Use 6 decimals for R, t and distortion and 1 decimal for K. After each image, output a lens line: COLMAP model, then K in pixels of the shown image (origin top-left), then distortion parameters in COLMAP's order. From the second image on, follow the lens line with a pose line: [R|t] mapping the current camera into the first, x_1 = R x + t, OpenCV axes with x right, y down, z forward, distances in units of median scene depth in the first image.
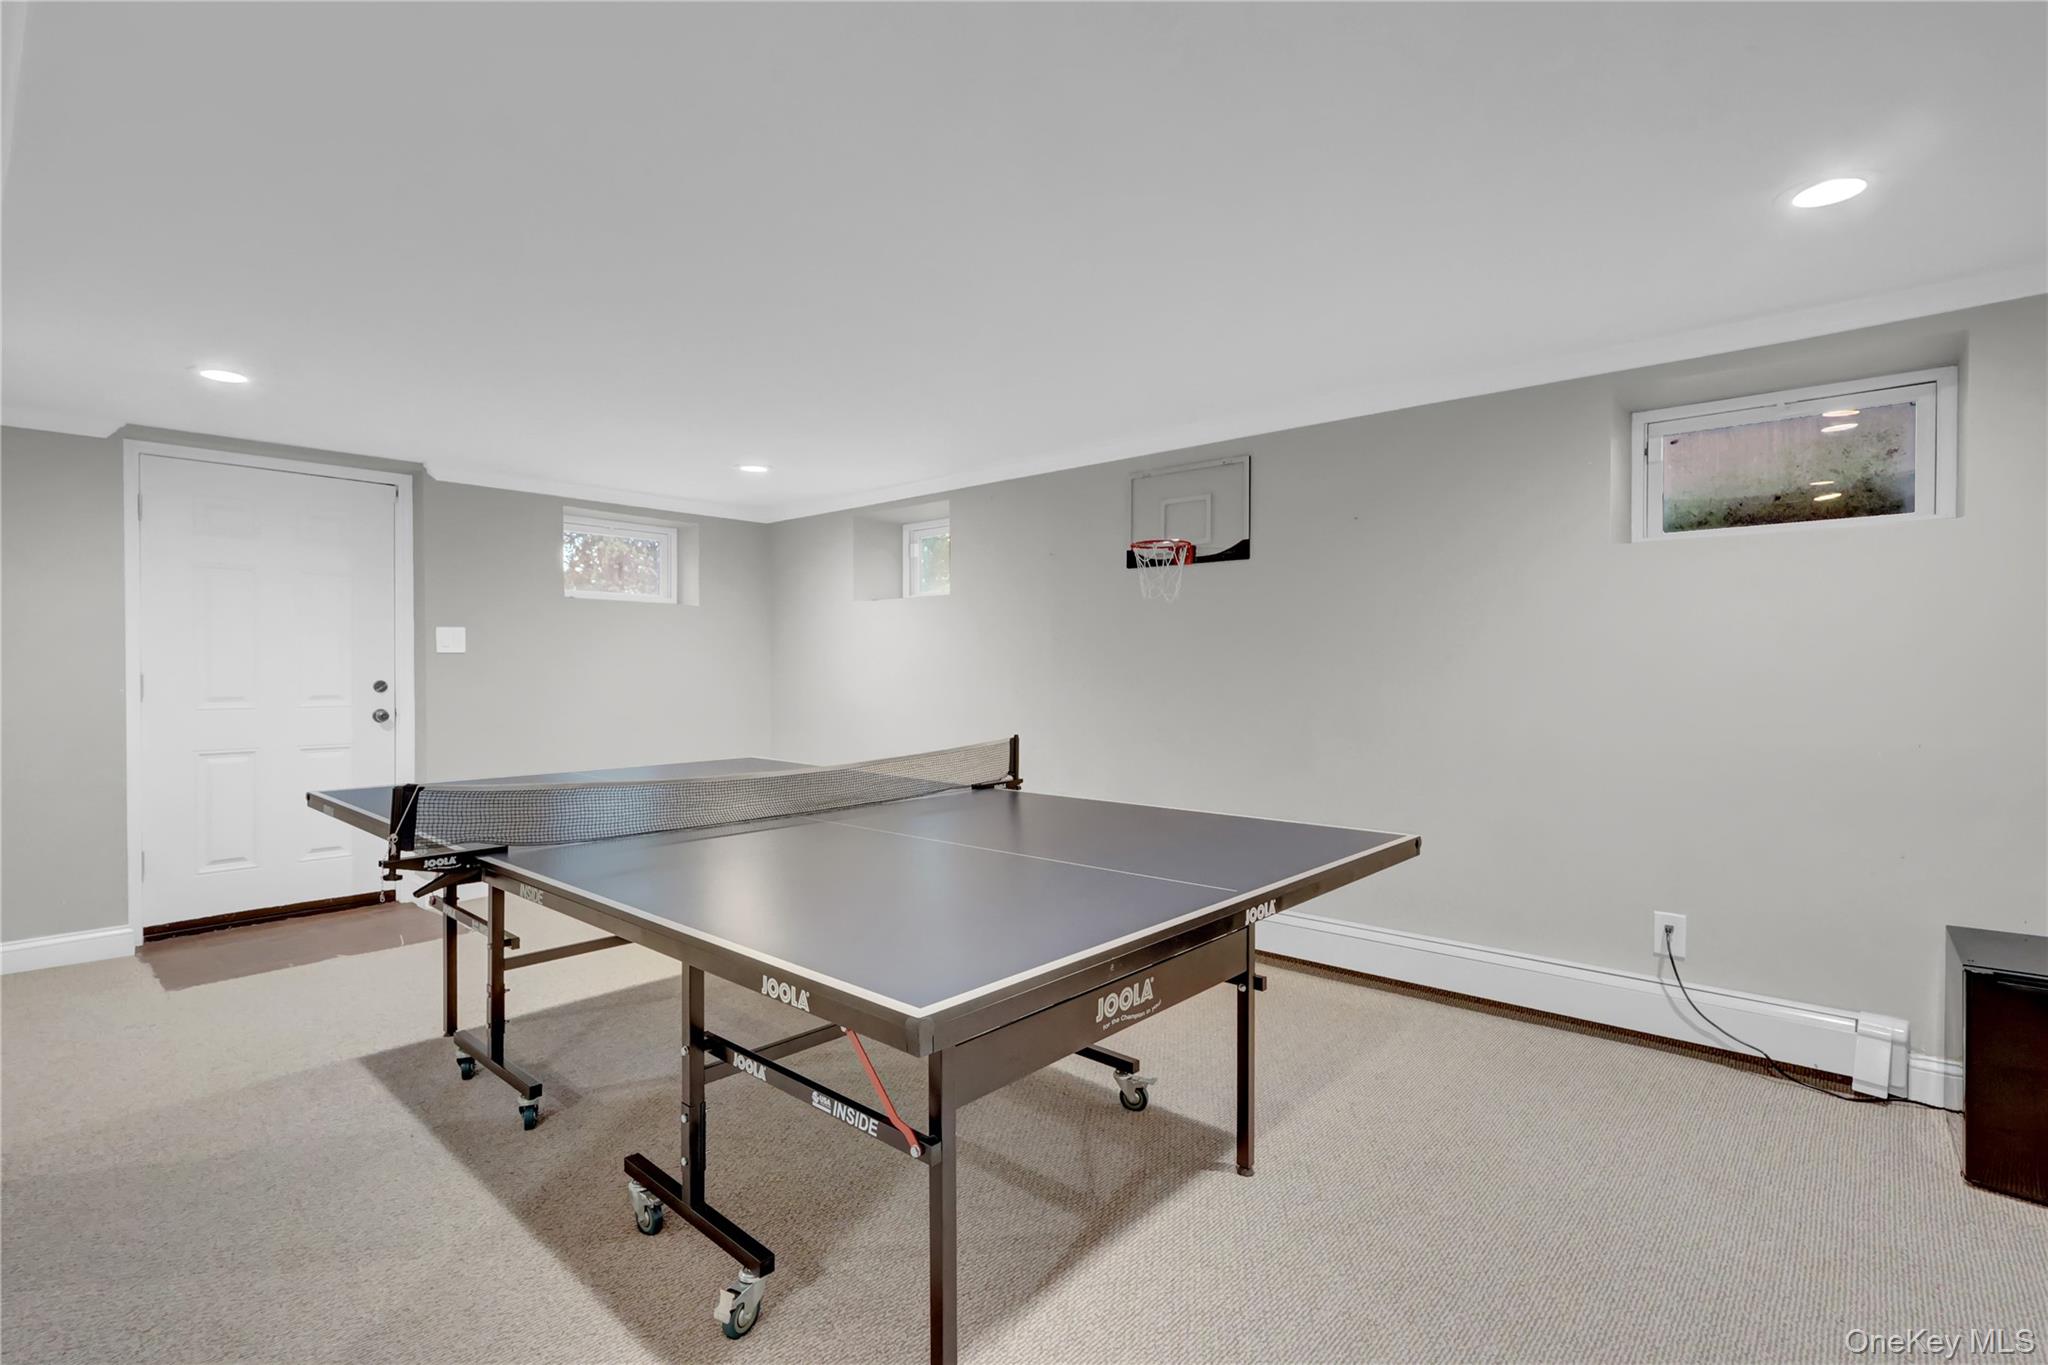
lens RADIAL K [[943.7, 0, 1027.8], [0, 943.7, 675.9], [0, 0, 1]] dist [0.000013, 0.000128]
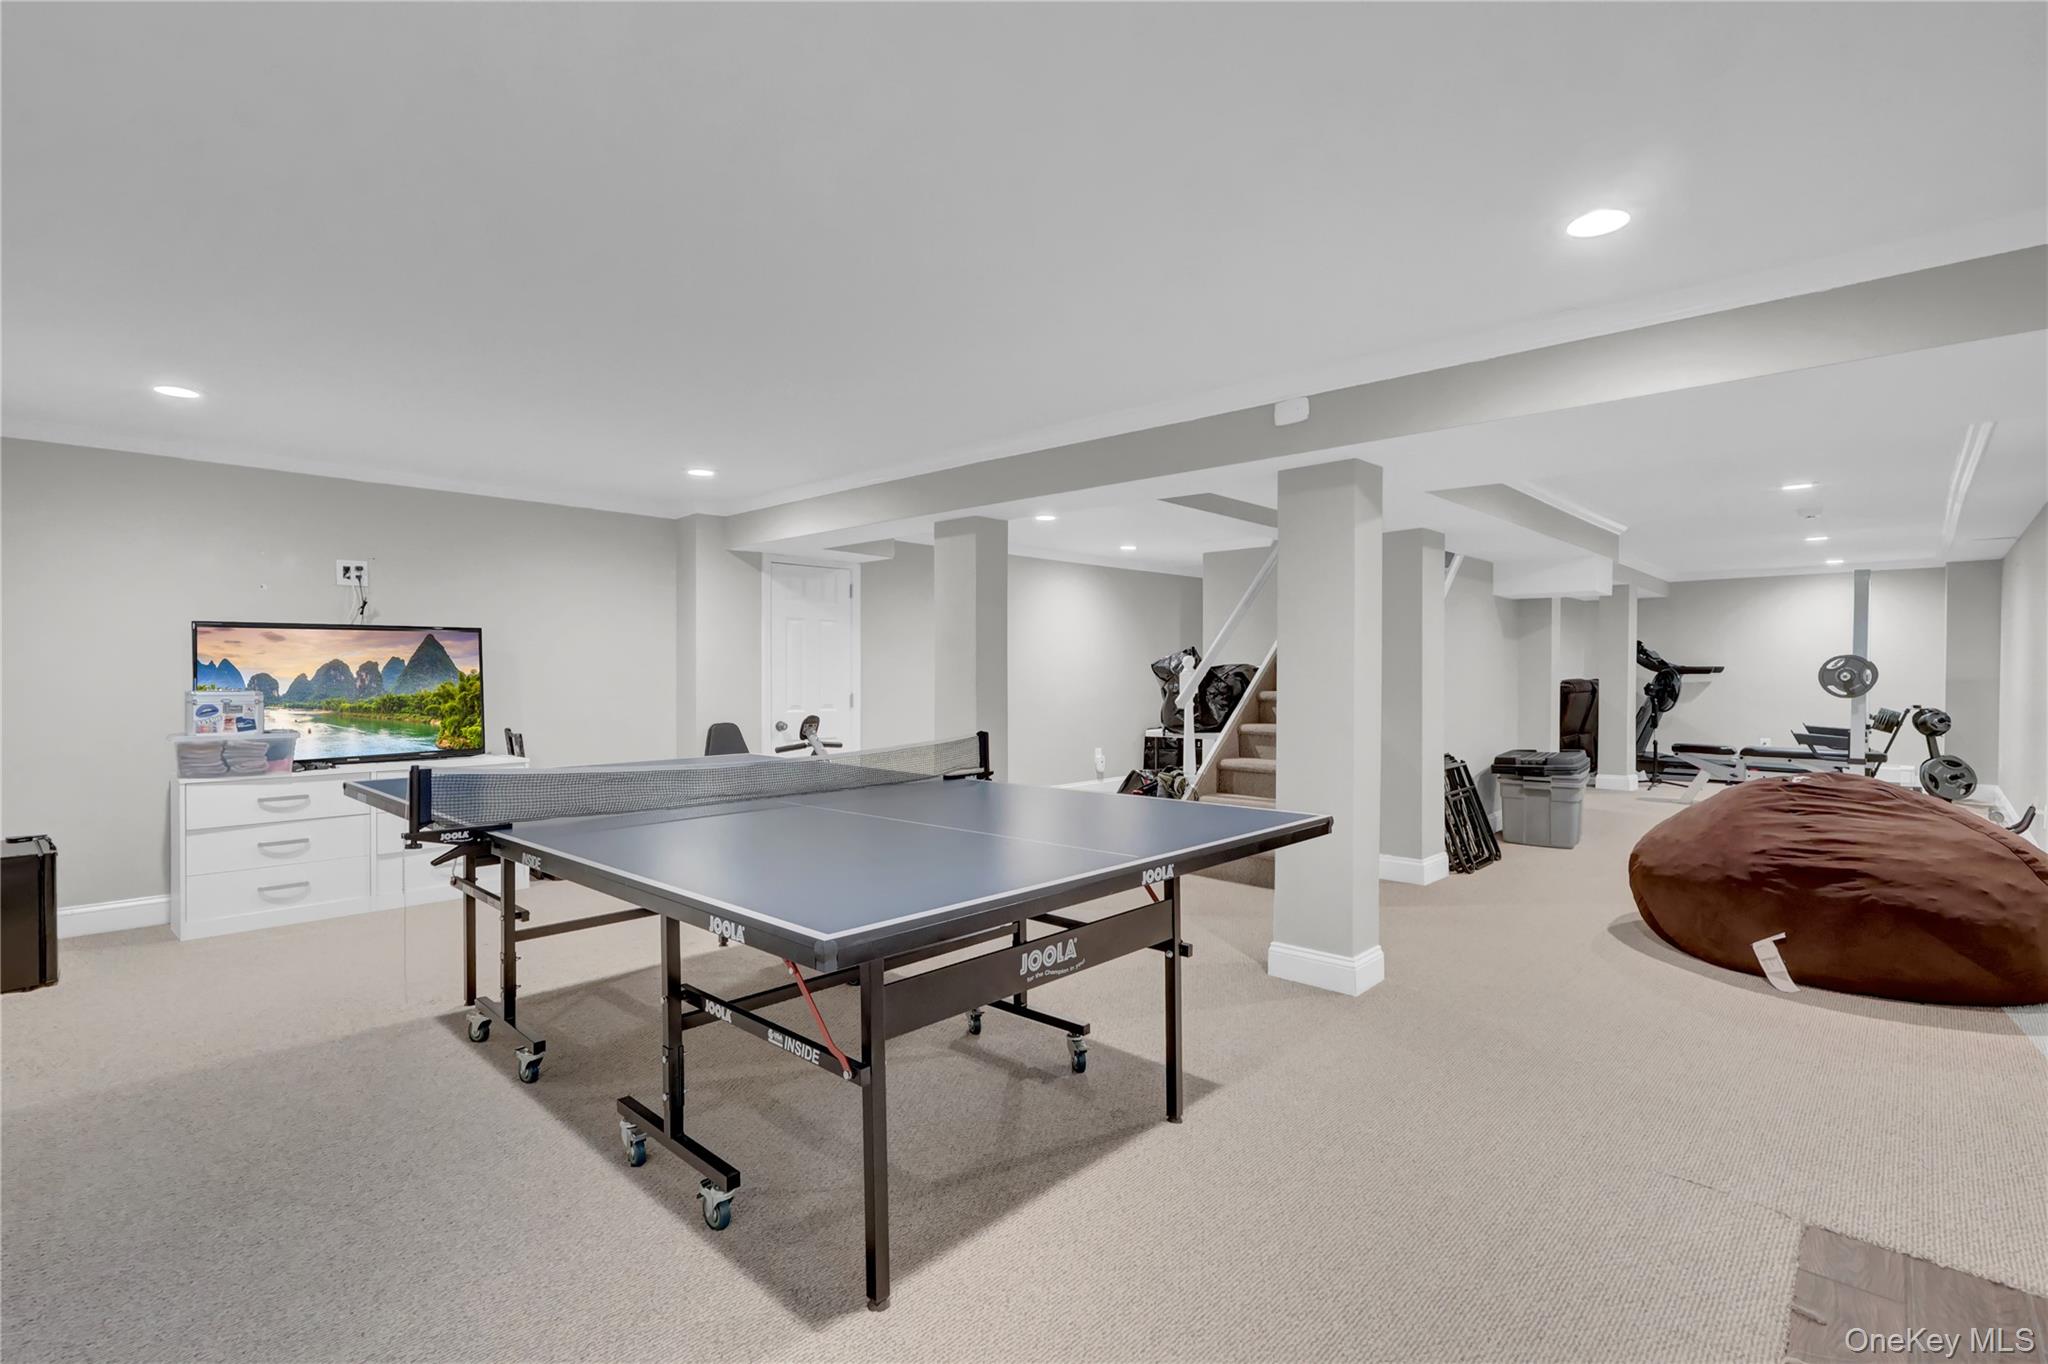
lens RADIAL K [[949.8, 0, 1017.8], [0, 949.8, 690.5], [0, 0, 1]] dist [-0.015145, -0.000149]
pose [[0.999490, -0.000608, -0.031913, 0.095297], [0.000854, 0.999970, 0.007704, 0.017062], [0.031907, -0.007727, 0.999461, -0.116043]]
